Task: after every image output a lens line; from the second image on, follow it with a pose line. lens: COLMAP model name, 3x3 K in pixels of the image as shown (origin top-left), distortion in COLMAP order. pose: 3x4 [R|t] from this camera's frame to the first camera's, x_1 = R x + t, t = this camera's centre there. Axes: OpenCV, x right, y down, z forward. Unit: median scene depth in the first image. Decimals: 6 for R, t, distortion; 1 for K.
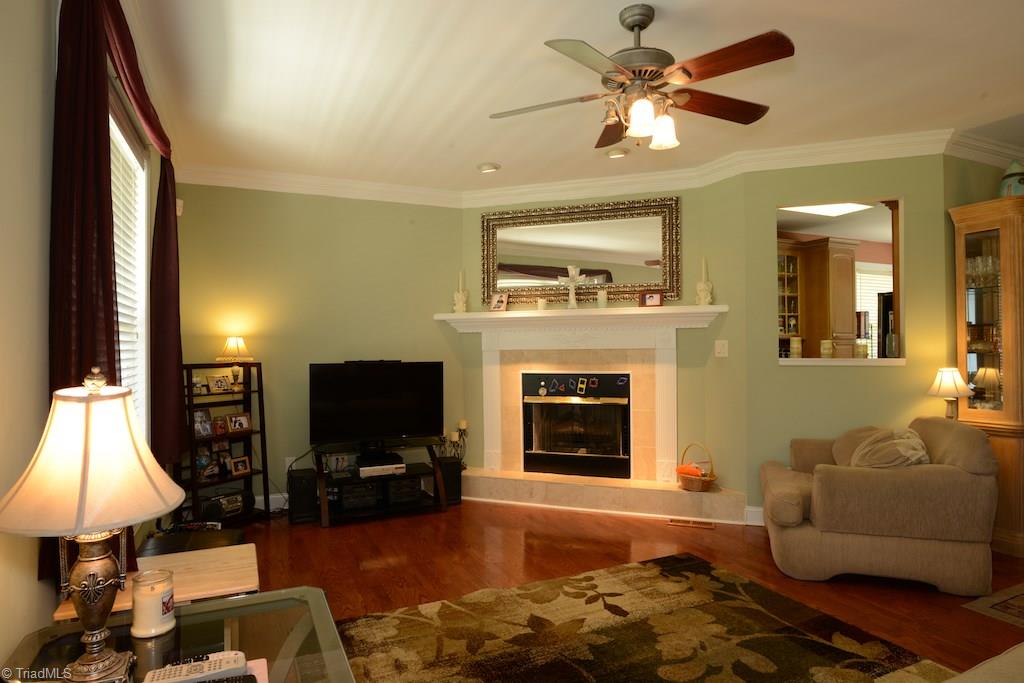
lens RADIAL K [[587.2, 0, 511.8], [0, 587.2, 338.1], [0, 0, 1]] dist [-0.030884, 0.009939]
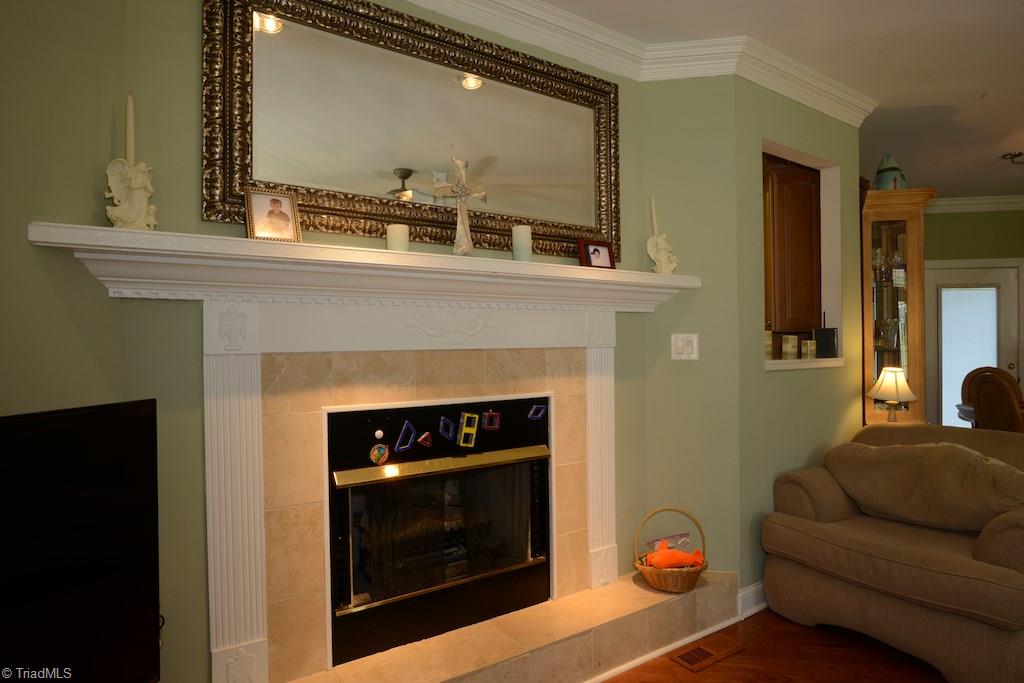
lens RADIAL K [[587.2, 0, 512.2], [0, 587.2, 348.4], [0, 0, 1]] dist [-0.030884, 0.009939]
pose [[0.584941, -0.001492, 0.811075, -0.231347], [-0.006624, 0.999956, 0.006617, 0.015100], [-0.811049, -0.009243, 0.584905, 0.712839]]
